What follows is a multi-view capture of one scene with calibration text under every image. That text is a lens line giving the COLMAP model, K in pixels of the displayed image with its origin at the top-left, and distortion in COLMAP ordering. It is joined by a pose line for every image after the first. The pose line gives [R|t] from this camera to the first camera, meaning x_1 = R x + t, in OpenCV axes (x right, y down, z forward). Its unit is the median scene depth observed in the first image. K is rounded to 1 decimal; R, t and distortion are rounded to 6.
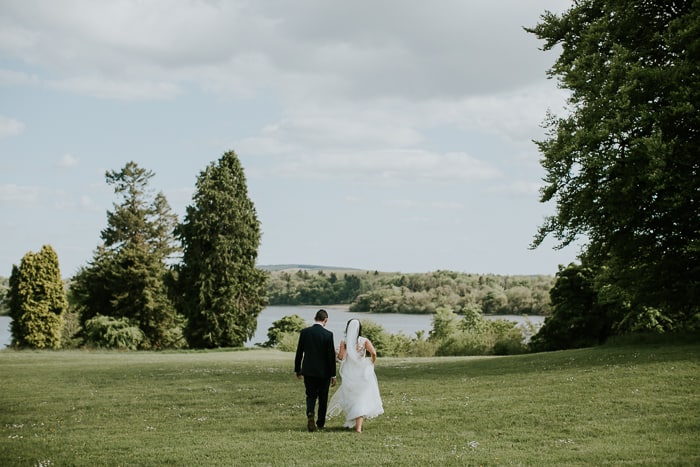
lens RADIAL K [[1007.2, 0, 367.0], [0, 1007.2, 234.5], [0, 0, 1]] dist [-0.160191, 0.063867]
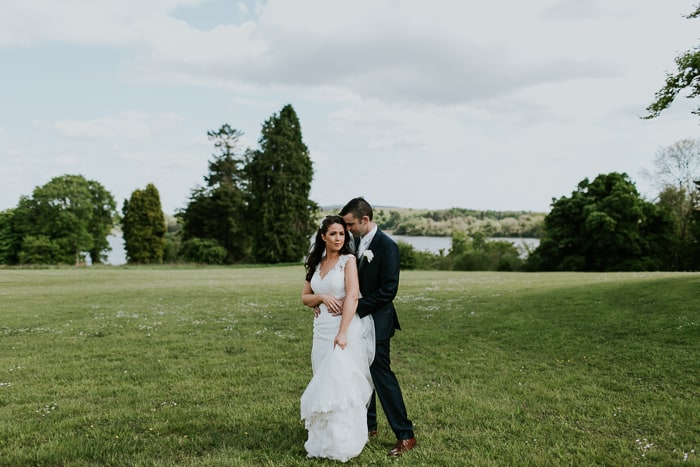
lens RADIAL K [[663.3, 0, 350.0], [0, 663.3, 233.5], [0, 0, 1]] dist [0.004739, -0.007288]
pose [[0.996581, -0.000366, -0.082620, 0.005484], [0.006442, 0.997290, 0.073288, 0.013330], [0.082369, -0.073570, 0.993883, 0.150817]]
